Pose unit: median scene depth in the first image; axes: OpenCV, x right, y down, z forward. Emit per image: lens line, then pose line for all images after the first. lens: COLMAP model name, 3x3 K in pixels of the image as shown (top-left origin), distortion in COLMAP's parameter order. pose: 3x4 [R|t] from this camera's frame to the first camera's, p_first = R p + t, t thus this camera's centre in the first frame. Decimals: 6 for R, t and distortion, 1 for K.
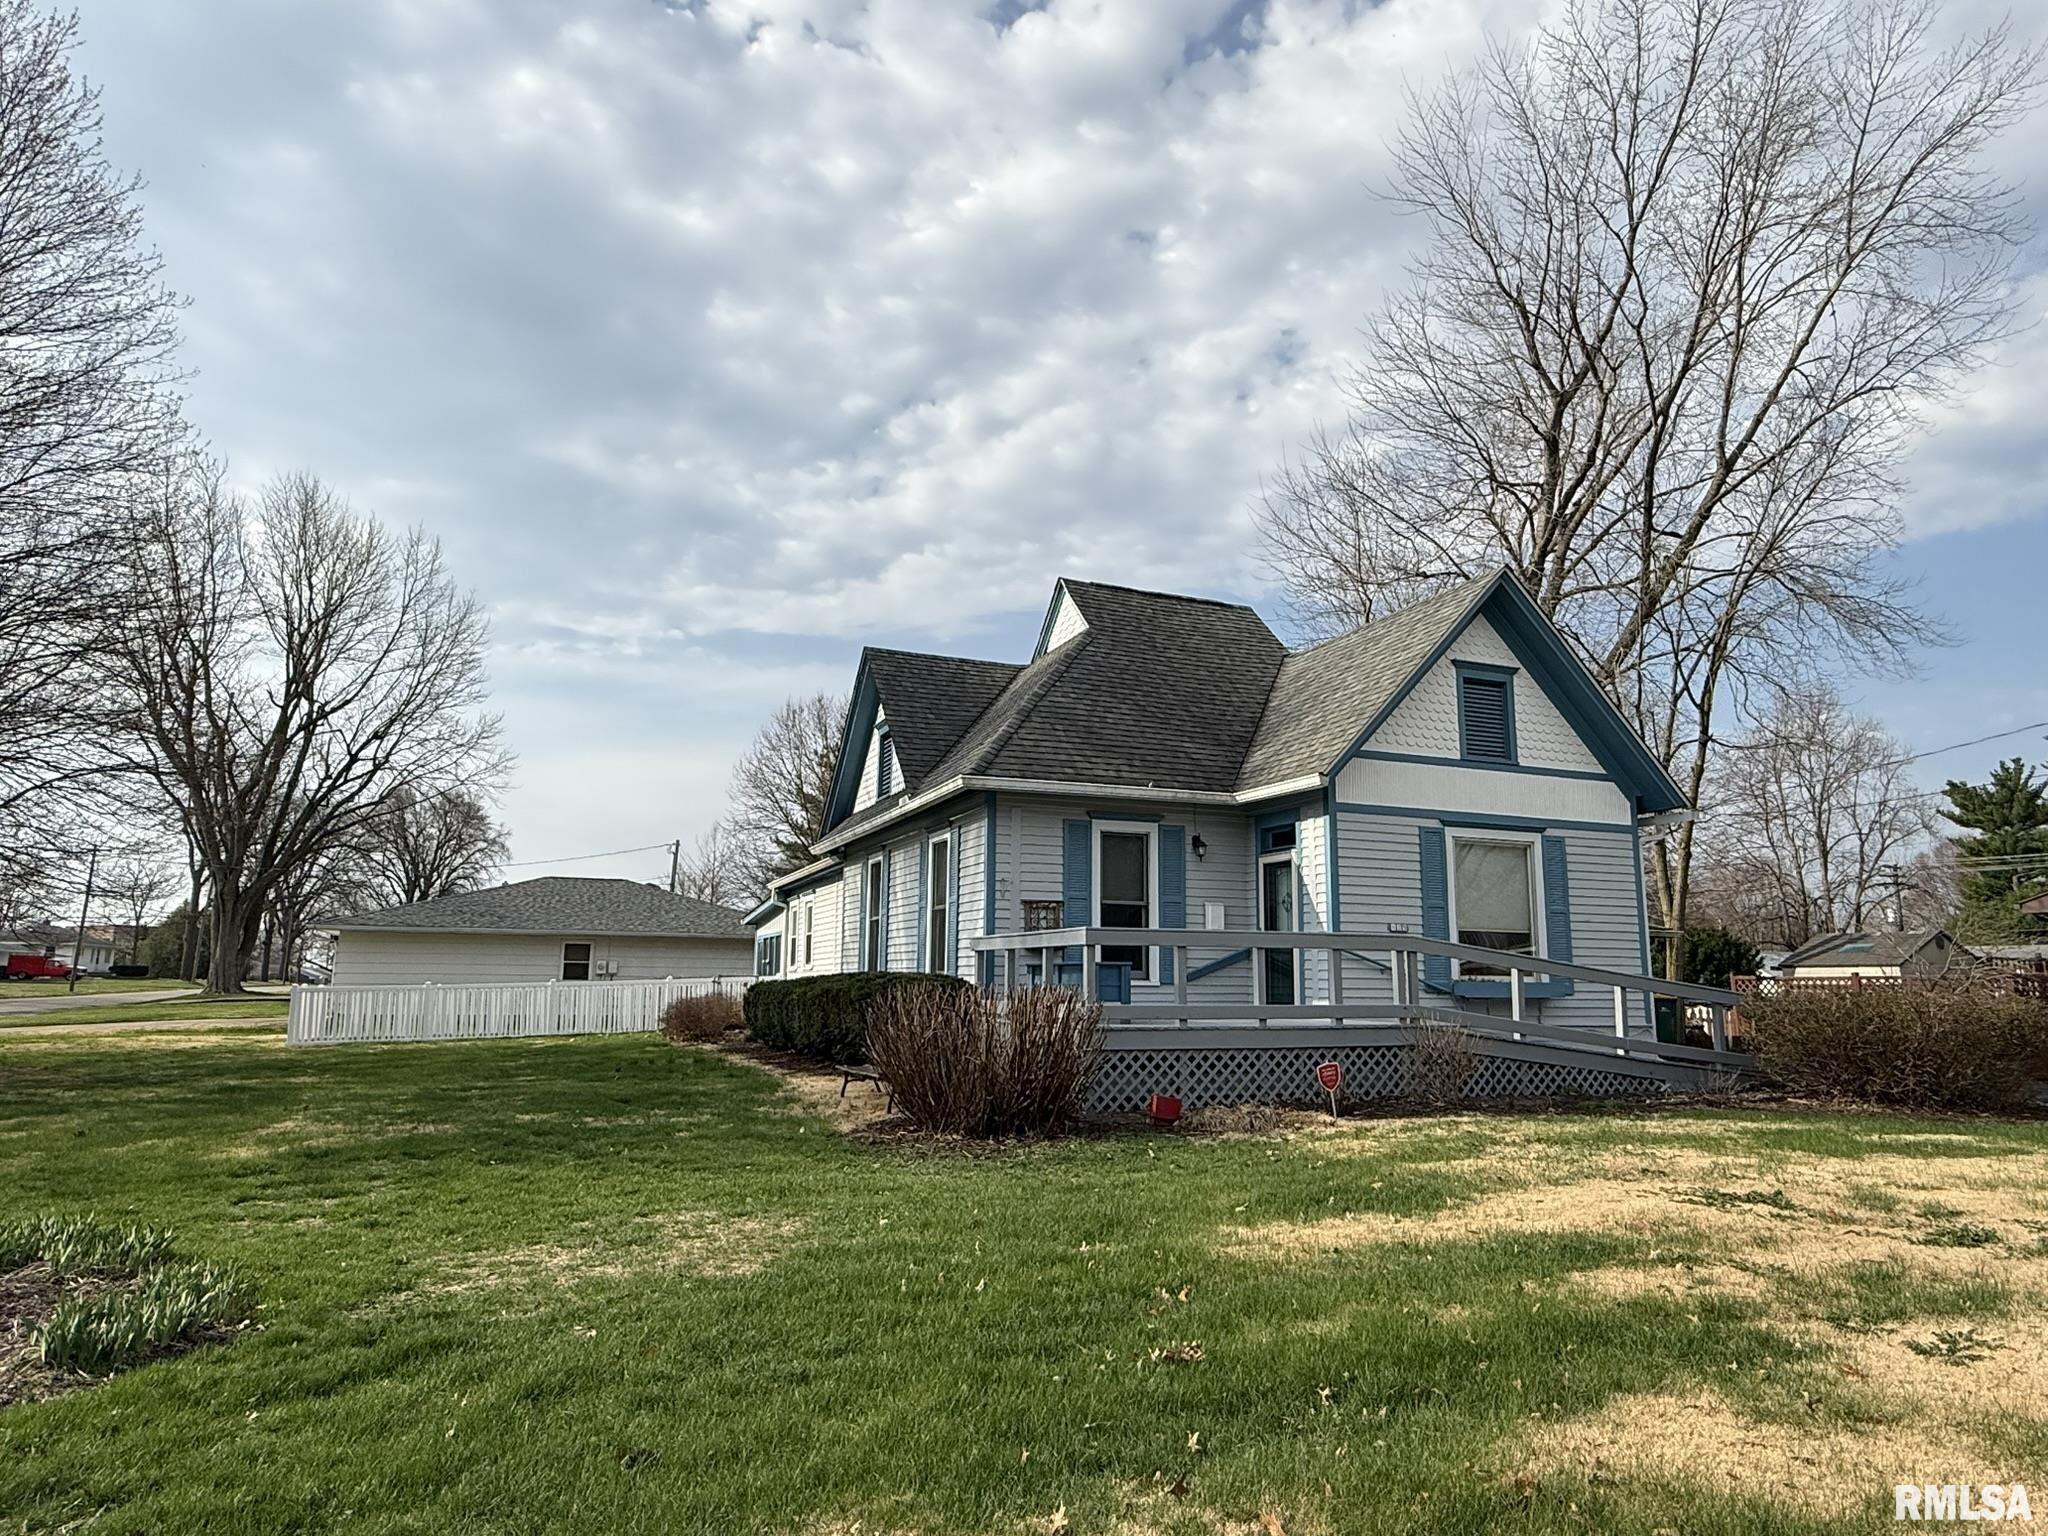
lens RADIAL K [[1351.9, 0, 1019.7], [0, 1351.9, 767.3], [0, 0, 1]] dist [0.006964, -0.001023]
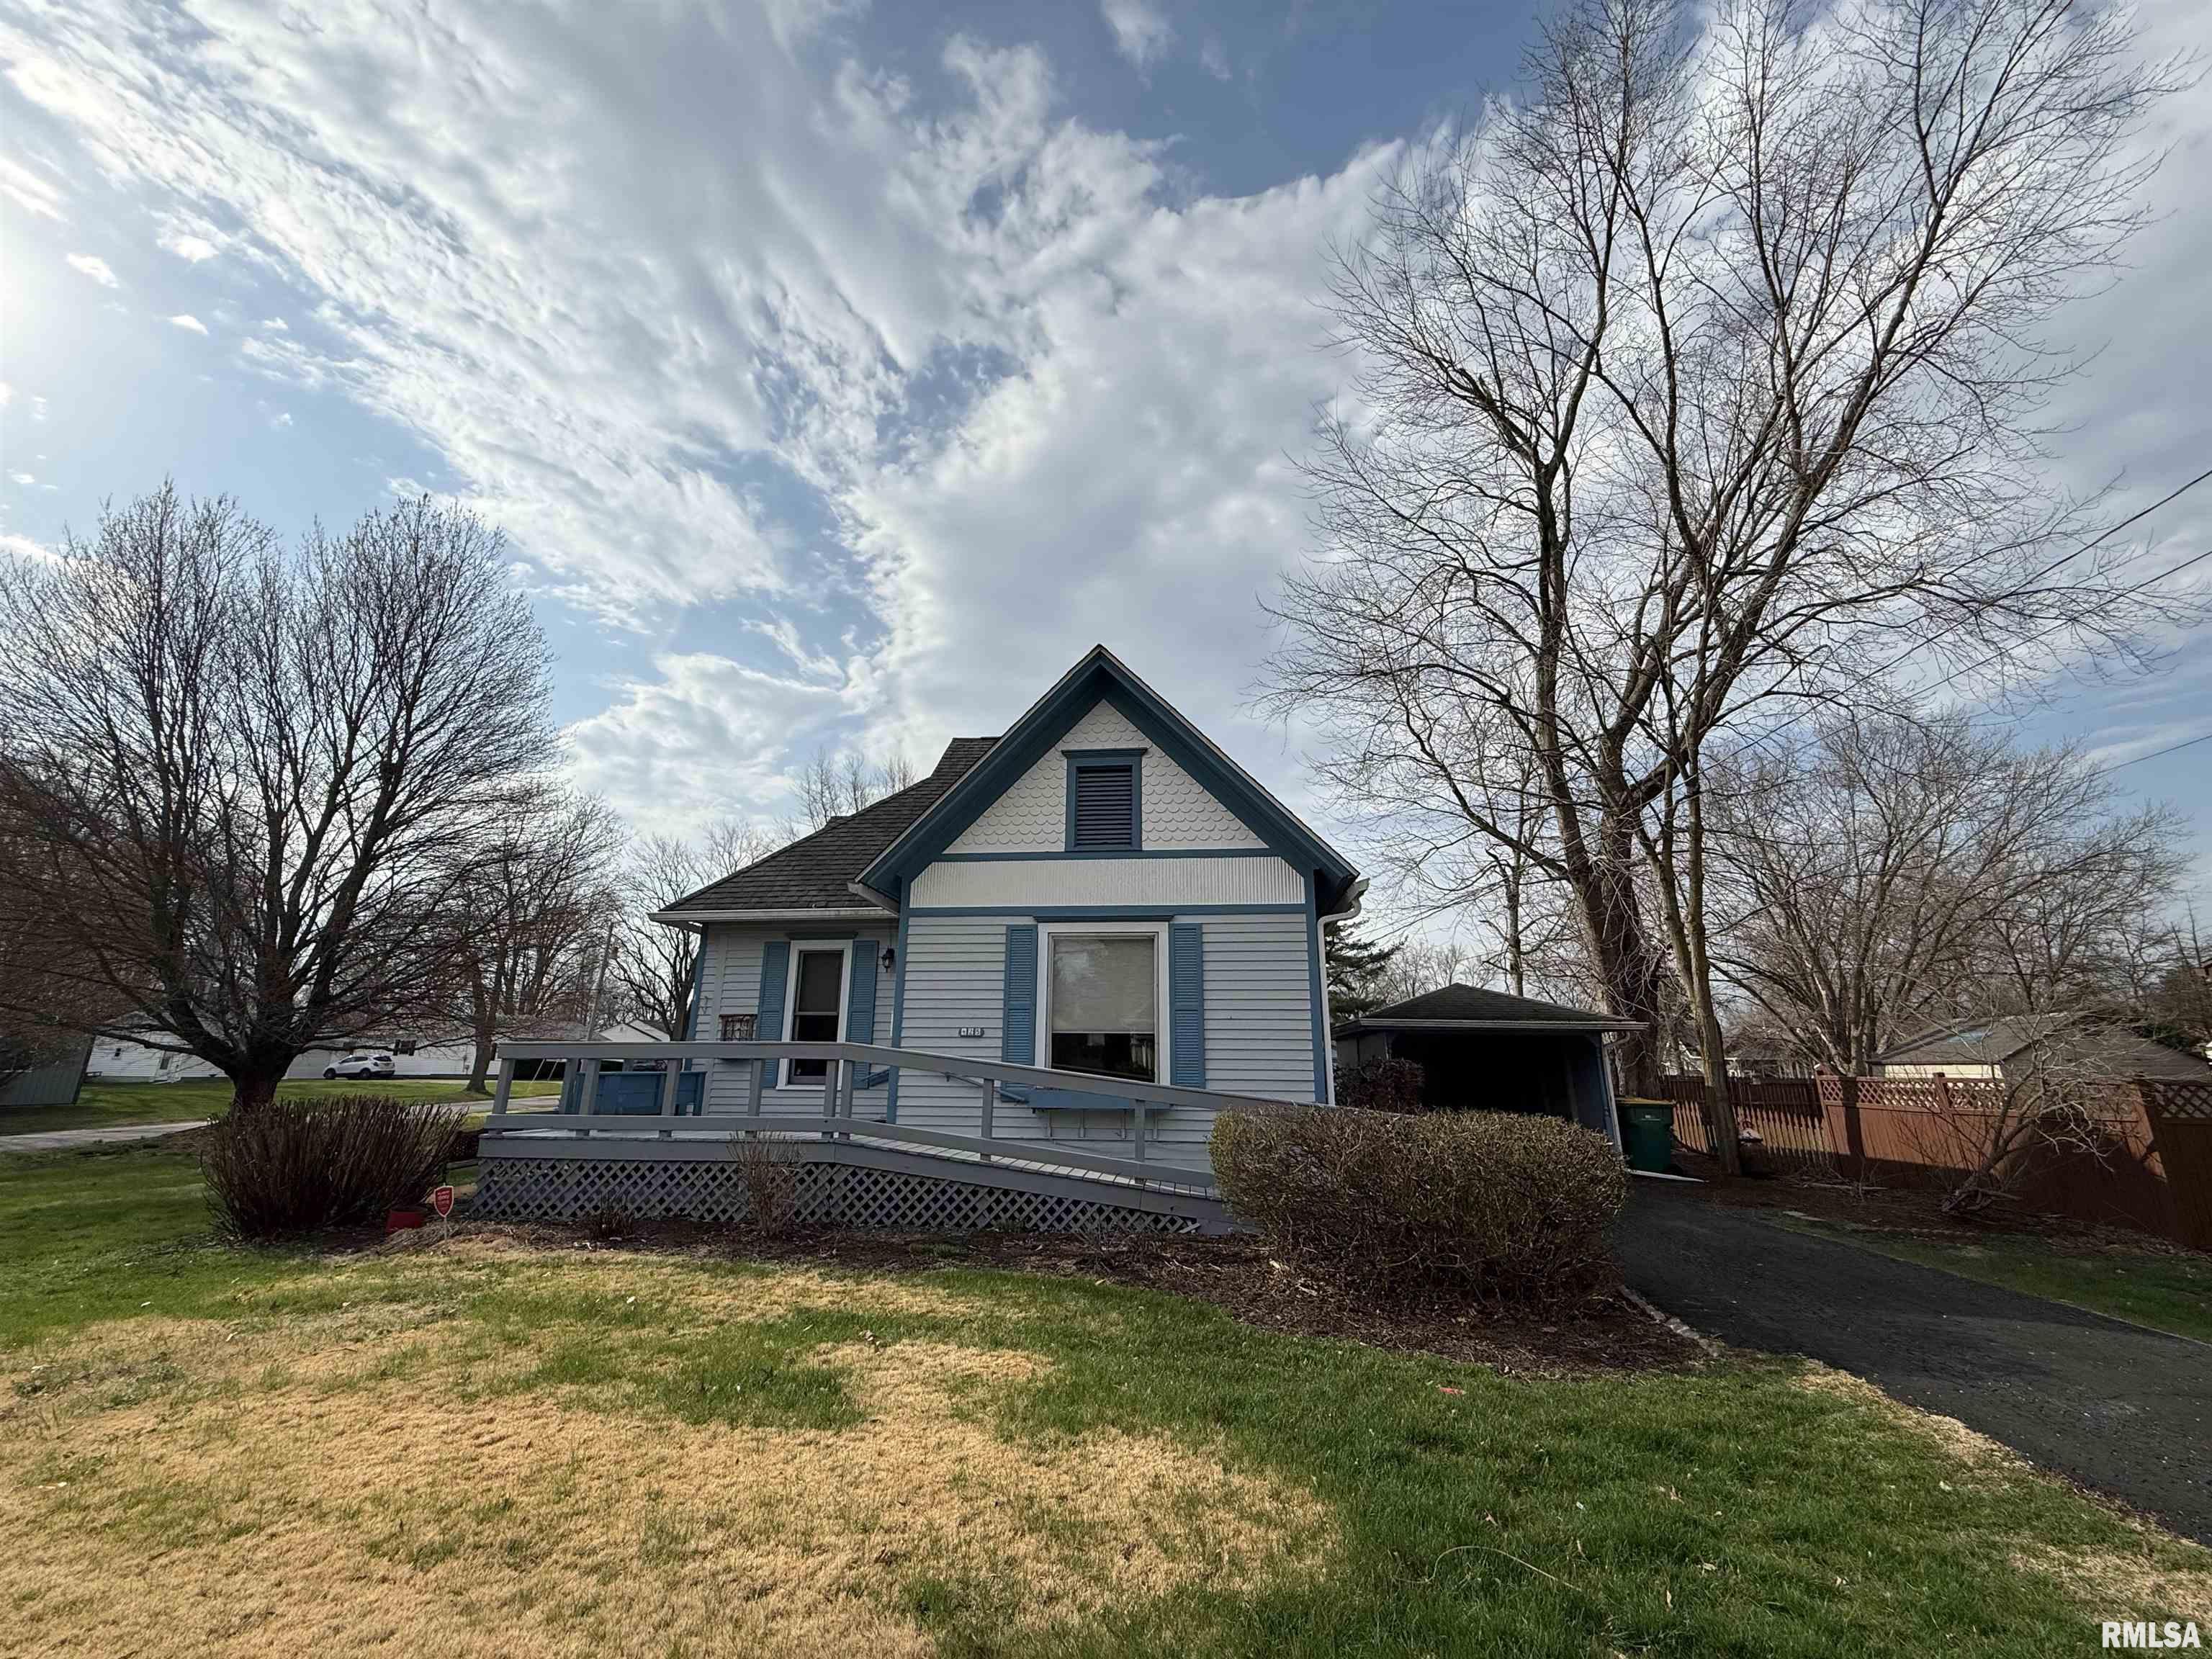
lens RADIAL K [[912.5, 0, 1114.4], [0, 912.5, 831.8], [0, 0, 1]] dist [0.001023, 0.000112]
pose [[0.864712, -0.126096, -0.486182, 0.662538], [0.079392, 0.990119, -0.115592, 0.057040], [0.495953, 0.061355, 0.866179, 0.449977]]
